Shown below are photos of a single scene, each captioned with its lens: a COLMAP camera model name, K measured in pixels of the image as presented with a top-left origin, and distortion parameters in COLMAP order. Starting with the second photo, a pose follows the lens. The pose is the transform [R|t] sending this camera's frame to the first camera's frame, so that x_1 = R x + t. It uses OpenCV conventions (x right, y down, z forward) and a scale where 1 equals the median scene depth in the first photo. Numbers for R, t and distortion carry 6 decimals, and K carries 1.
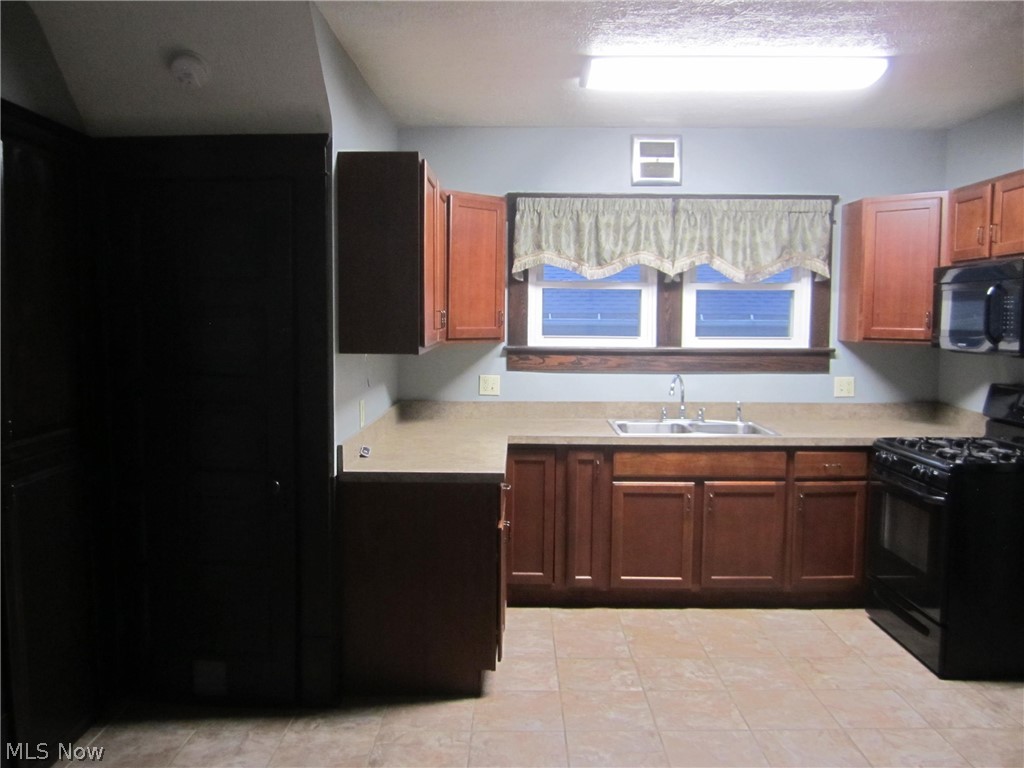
lens RADIAL K [[836.9, 0, 511.3], [0, 836.9, 380.8], [0, 0, 1]] dist [-0.067588, 0.028822]
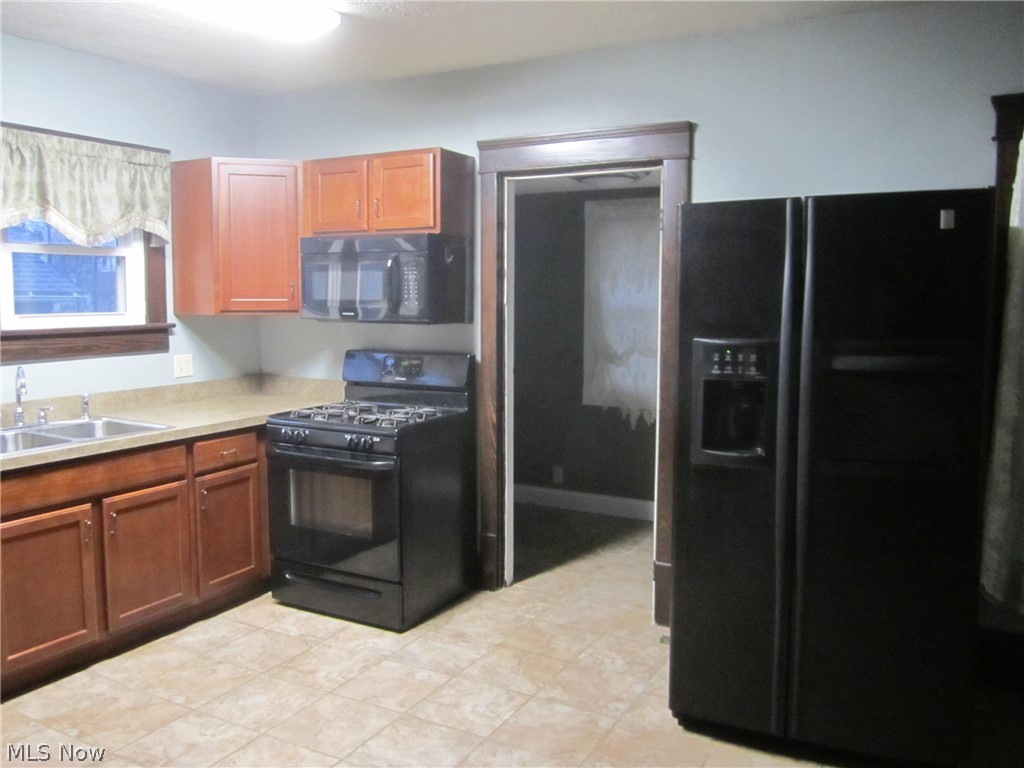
lens RADIAL K [[836.9, 0, 504.1], [0, 836.9, 379.6], [0, 0, 1]] dist [-0.067588, 0.028822]
pose [[0.472825, -0.091721, 0.876370, -0.255859], [0.064731, 0.995496, 0.069265, -0.019784], [-0.878776, 0.023979, 0.476632, 0.299378]]
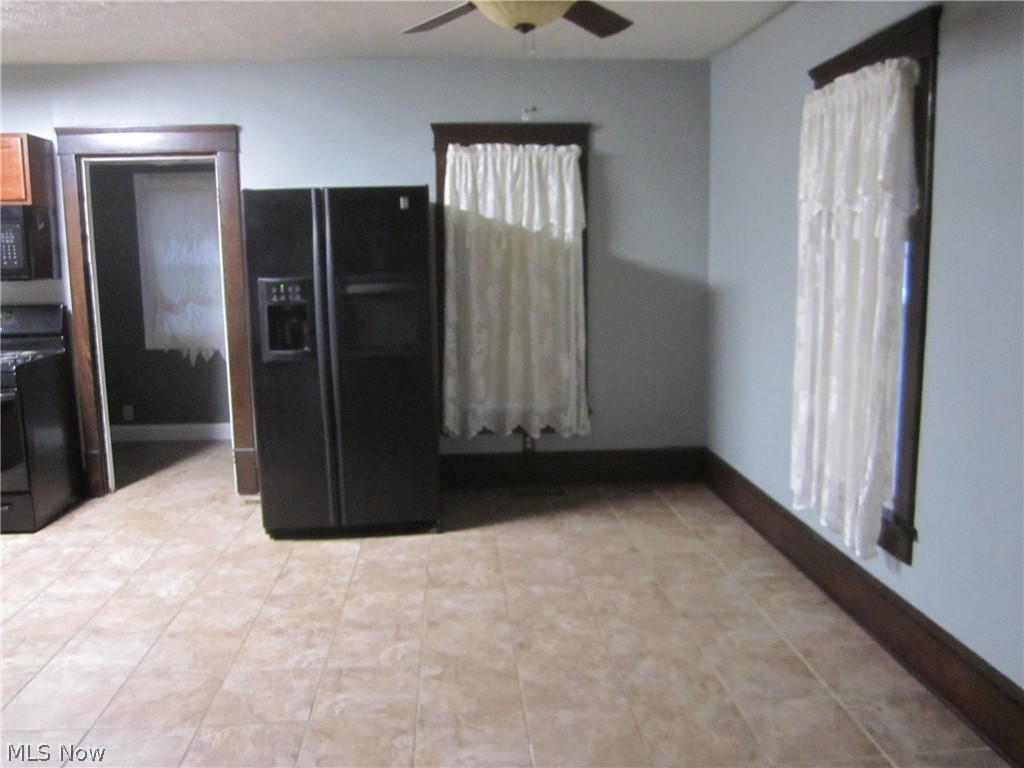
lens RADIAL K [[836.9, 0, 511.3], [0, 836.9, 378.2], [0, 0, 1]] dist [-0.067588, 0.028822]
pose [[-0.082711, -0.150675, 0.985117, -0.621453], [0.086146, 0.983723, 0.157695, -0.010862], [-0.992843, 0.097907, -0.068385, 0.259851]]
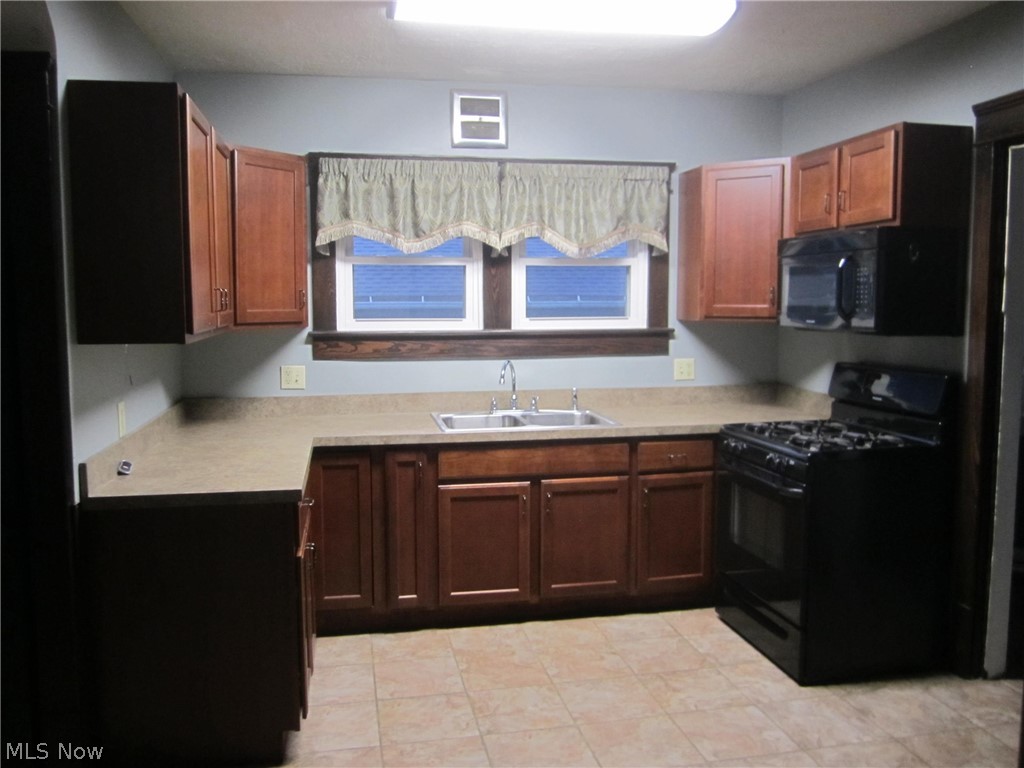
lens RADIAL K [[836.9, 0, 509.8], [0, 836.9, 380.1], [0, 0, 1]] dist [-0.067588, 0.028822]
pose [[0.979171, -0.027110, 0.201218, 0.022554], [0.023618, 0.999526, 0.019736, -0.004098], [-0.201658, -0.014573, 0.979348, 0.134359]]
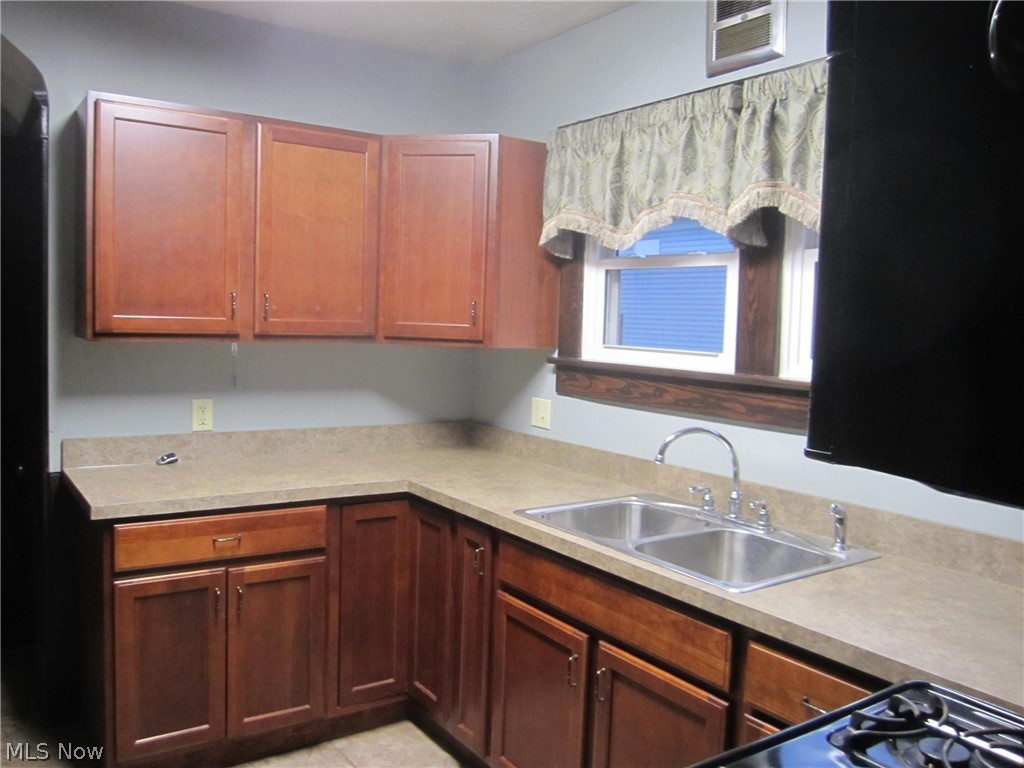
lens RADIAL K [[836.9, 0, 504.8], [0, 836.9, 386.3], [0, 0, 1]] dist [-0.067588, 0.028822]
pose [[0.573532, 0.078091, -0.815453, 0.588665], [-0.100524, 0.994632, 0.024549, -0.034969], [0.812992, 0.067893, 0.578303, 0.659666]]
